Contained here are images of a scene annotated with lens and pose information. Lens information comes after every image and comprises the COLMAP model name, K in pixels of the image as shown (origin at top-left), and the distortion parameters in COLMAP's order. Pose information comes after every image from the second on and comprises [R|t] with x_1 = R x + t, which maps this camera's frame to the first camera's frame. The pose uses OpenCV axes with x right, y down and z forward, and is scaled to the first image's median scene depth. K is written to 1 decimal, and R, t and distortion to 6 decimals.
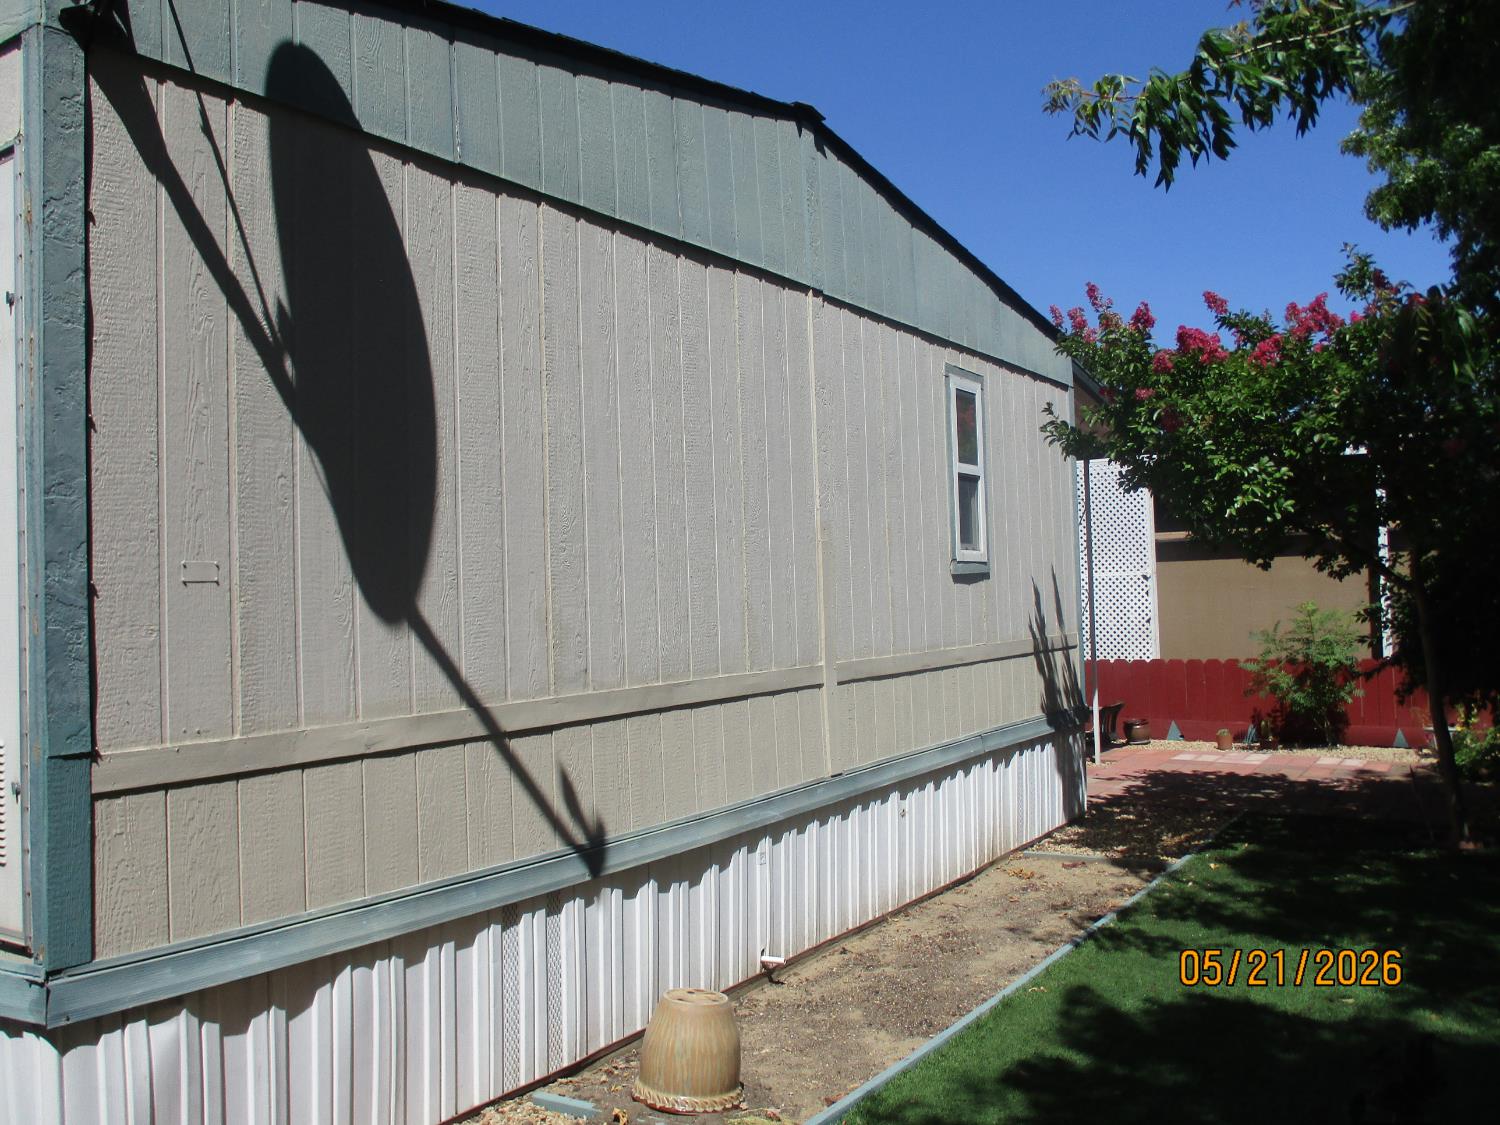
lens RADIAL K [[1272.0, 0, 750.0], [0, 1272.0, 562.5], [0, 0, 1]] dist [0.143978, 0.007499]
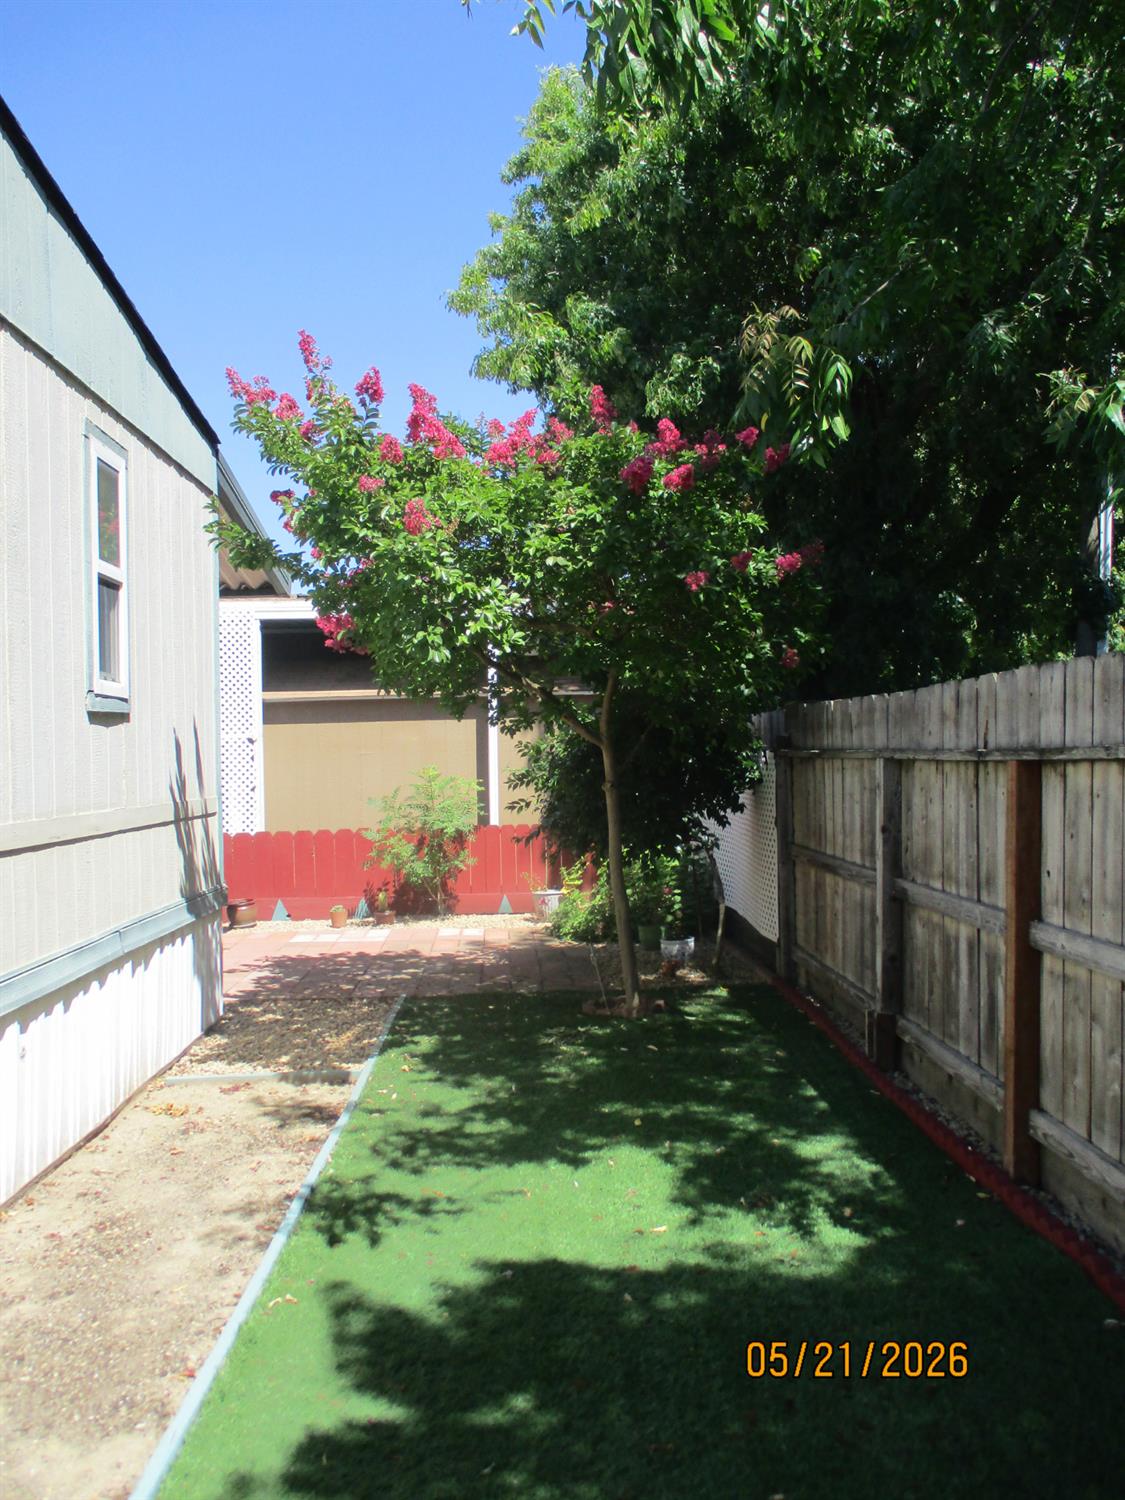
lens RADIAL K [[1285.0, 0, 562.5], [0, 1285.0, 750.0], [0, 0, 1]] dist [0.004900, 0.020550]
pose [[0.825647, 0.023175, 0.563710, -0.027295], [-0.025917, 0.999659, -0.003137, 0.024130], [-0.563591, -0.012020, 0.825966, 0.226120]]
